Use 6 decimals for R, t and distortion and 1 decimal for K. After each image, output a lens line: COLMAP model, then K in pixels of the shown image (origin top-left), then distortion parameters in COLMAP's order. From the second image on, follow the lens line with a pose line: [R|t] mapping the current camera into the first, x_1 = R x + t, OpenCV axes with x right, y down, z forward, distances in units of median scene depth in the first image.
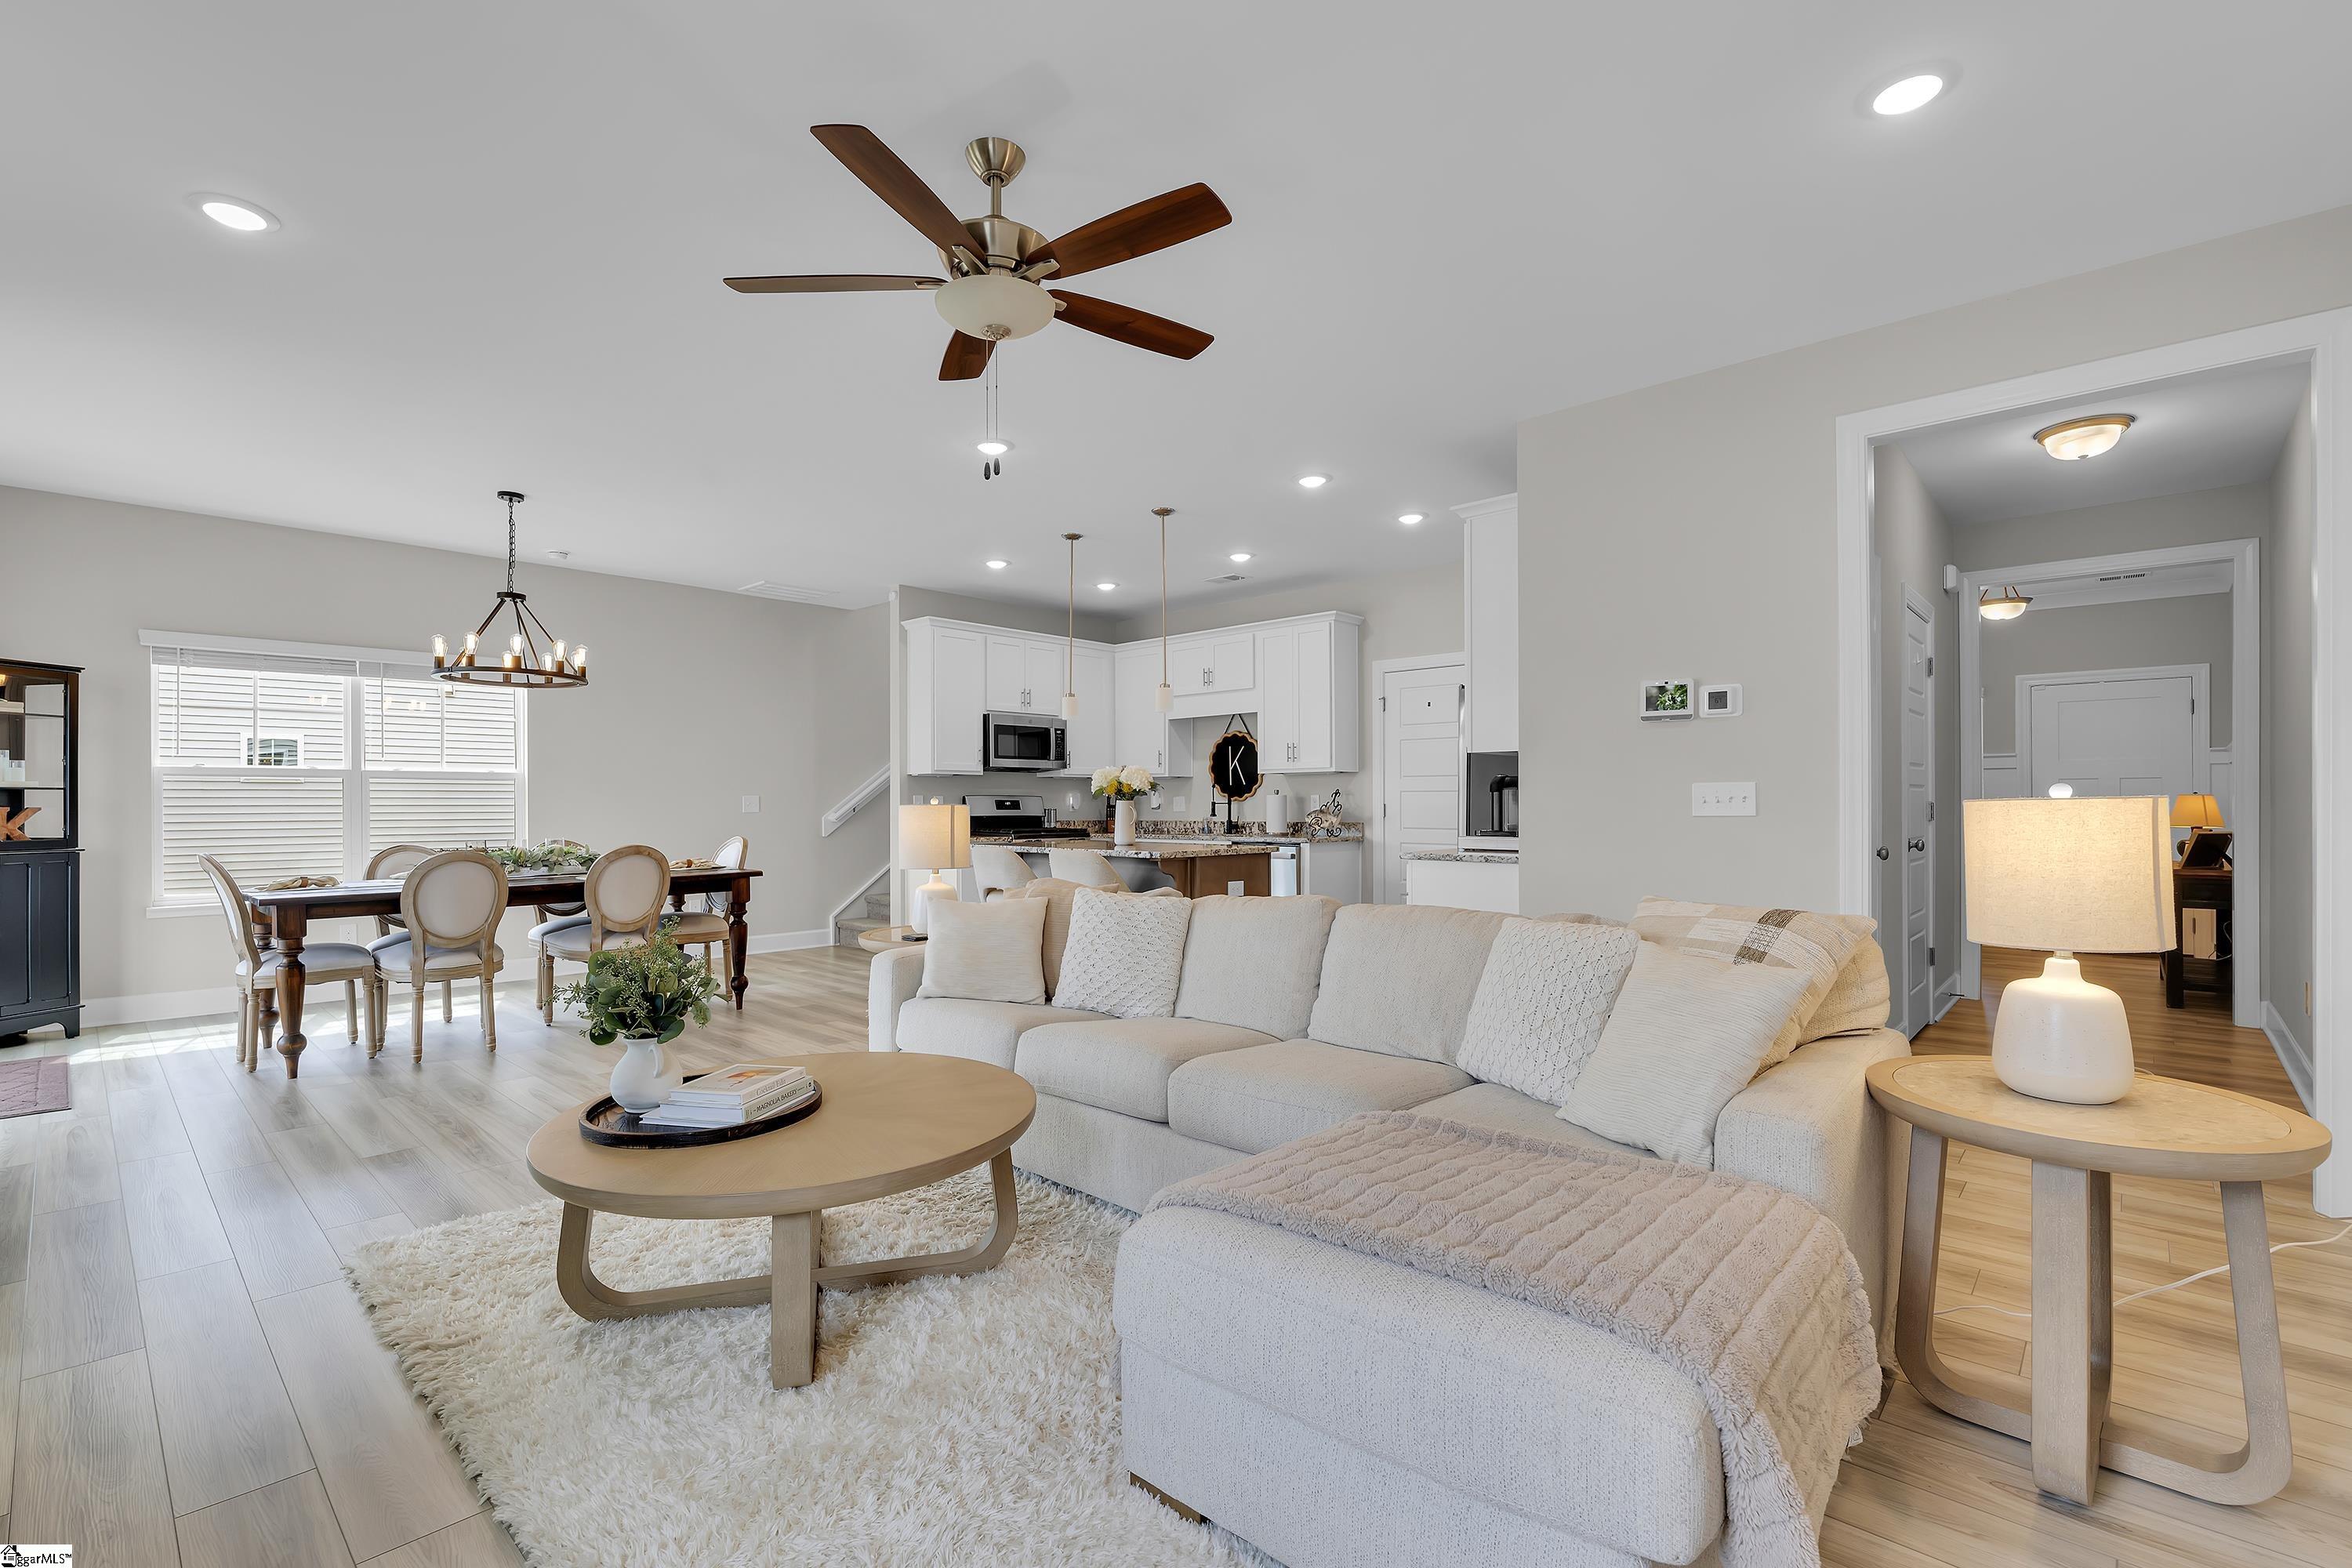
lens RADIAL K [[1064.5, 0, 1169.5], [0, 1064.5, 781.7], [0, 0, 1]] dist [-0.013755, 0.003132]
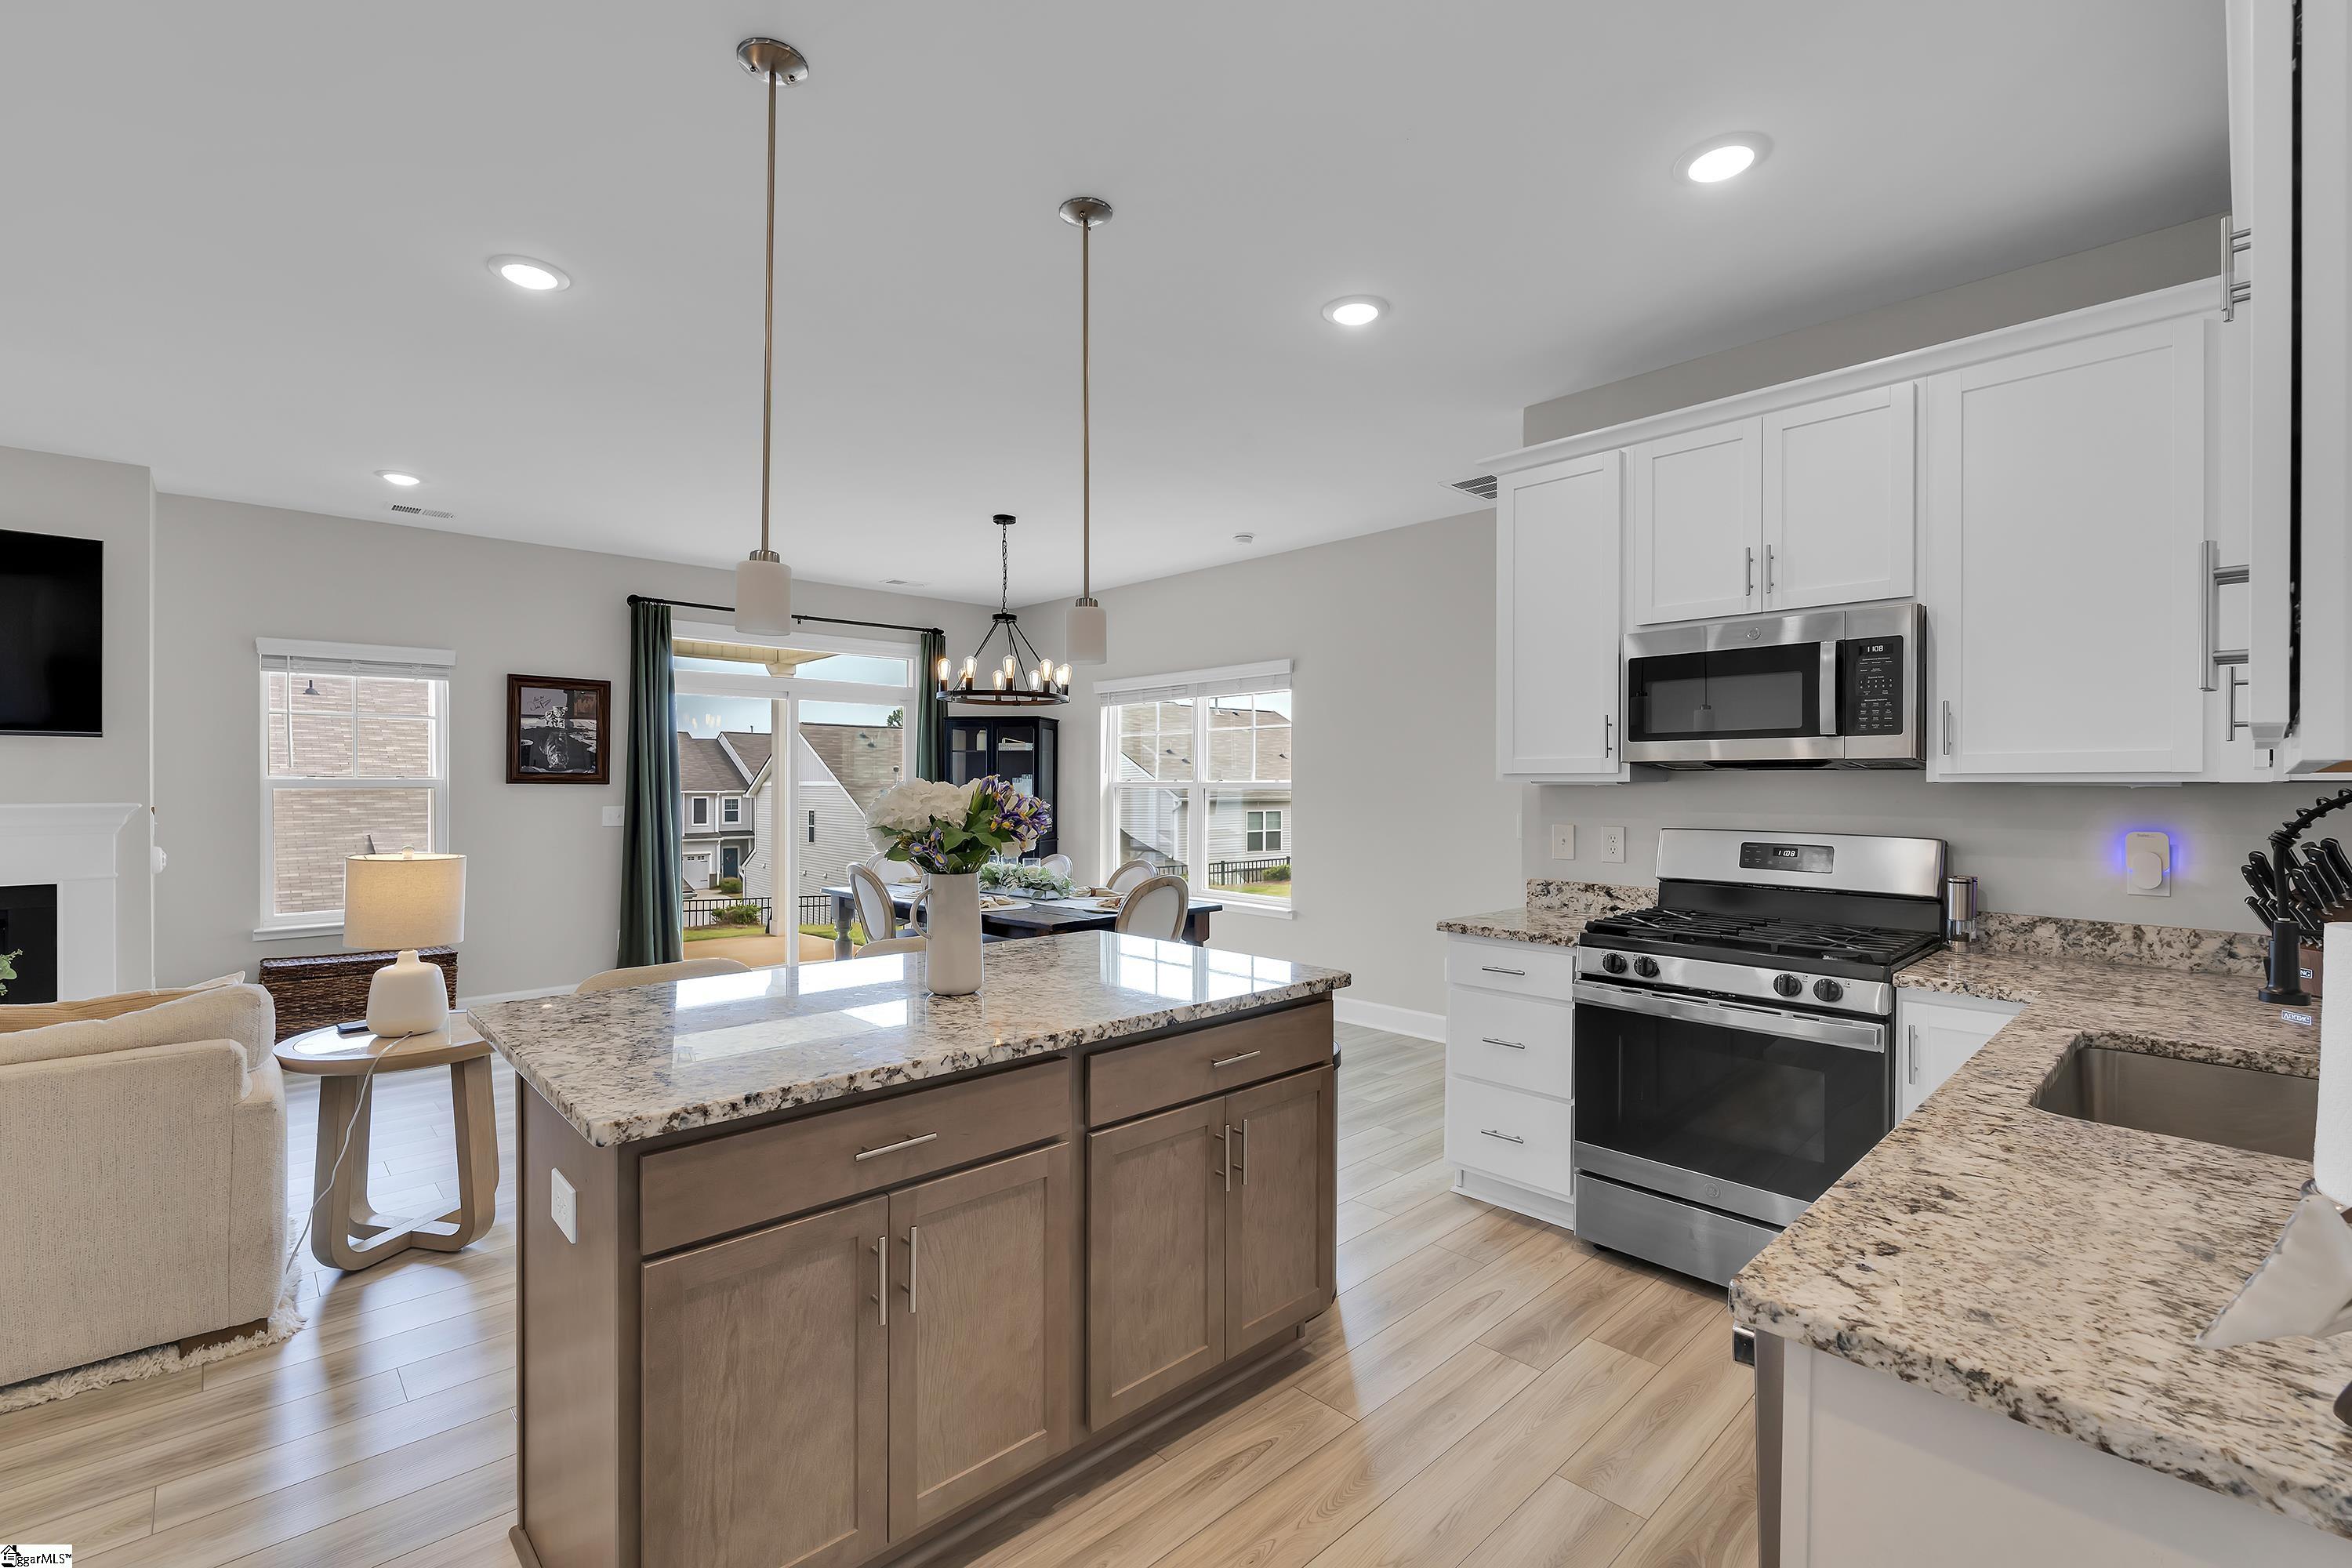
lens RADIAL K [[1035.0, 0, 1149.2], [0, 1035.0, 775.4], [0, 0, 1]] dist [-0.000083, -0.001704]
pose [[-0.067244, 0.000638, -0.997736, 0.241036], [0.020149, 0.999797, -0.000719, -0.011827], [0.997533, -0.020151, -0.067243, 0.828256]]
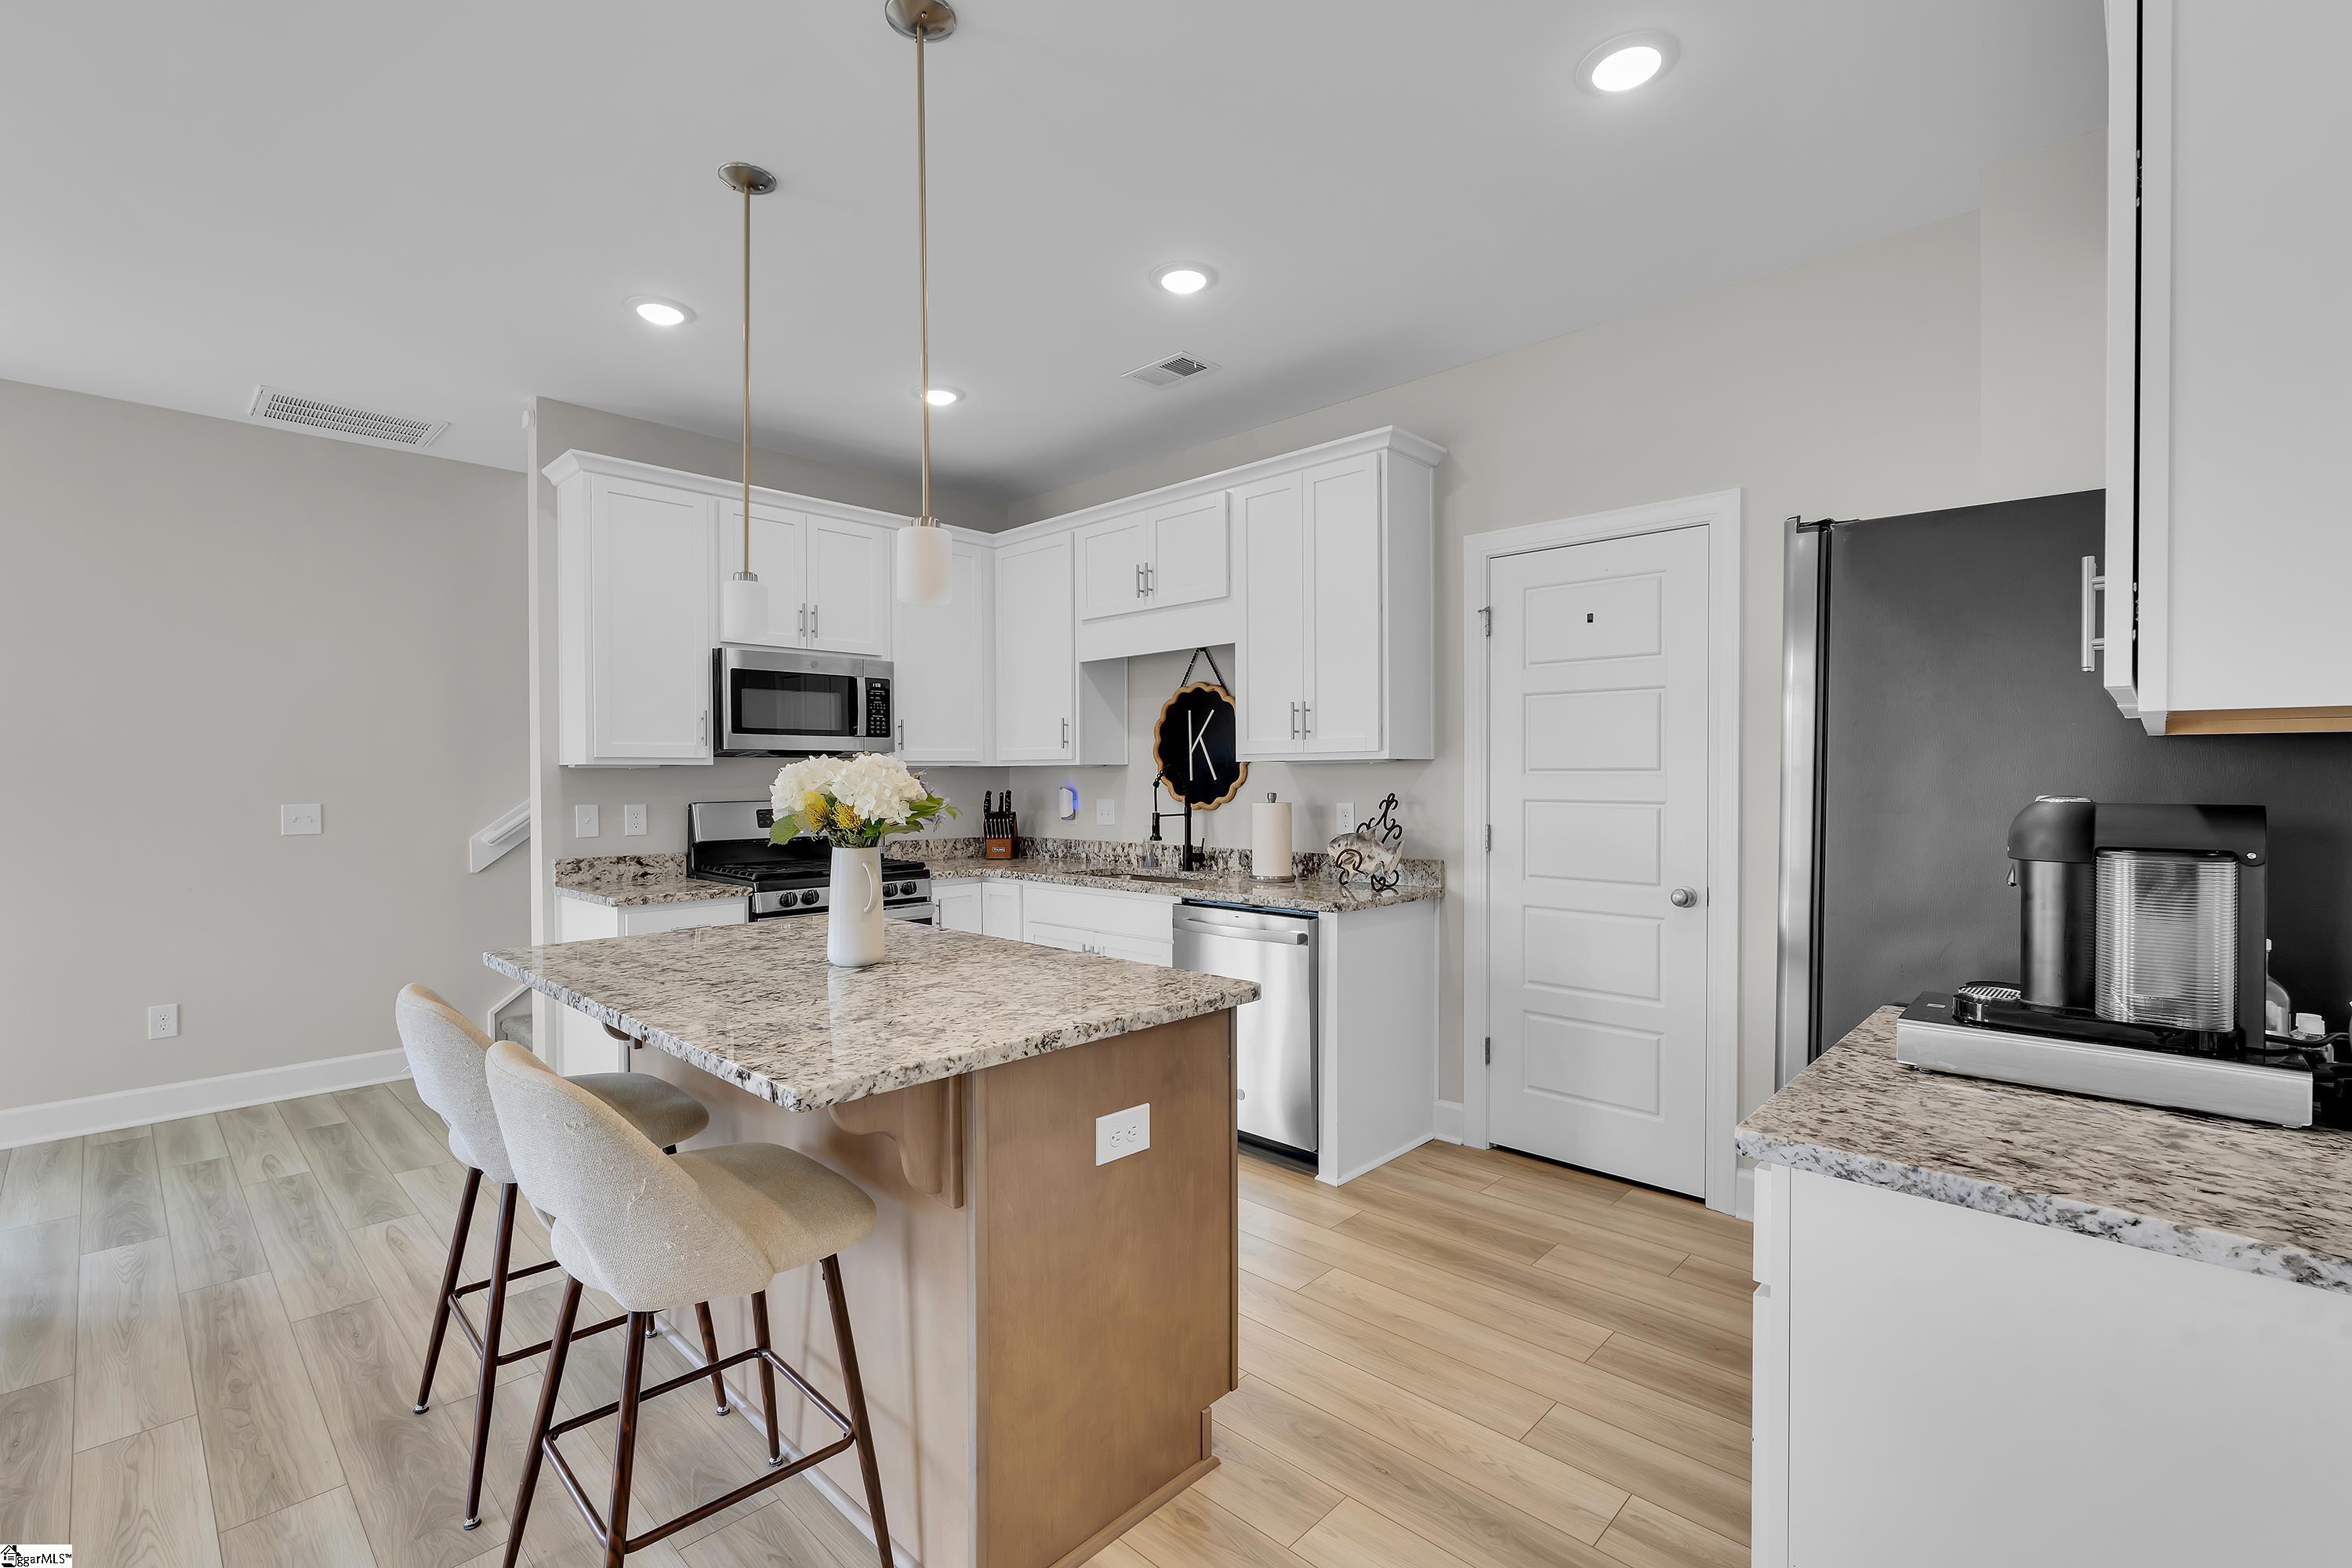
lens RADIAL K [[1035.0, 0, 1171.7], [0, 1035.0, 782.5], [0, 0, 1]] dist [-0.000083, -0.001704]
pose [[0.999881, -0.001412, -0.015388, 0.058456], [0.001849, 0.999595, 0.028408, -0.011520], [0.015342, -0.028433, 0.999478, 0.485582]]
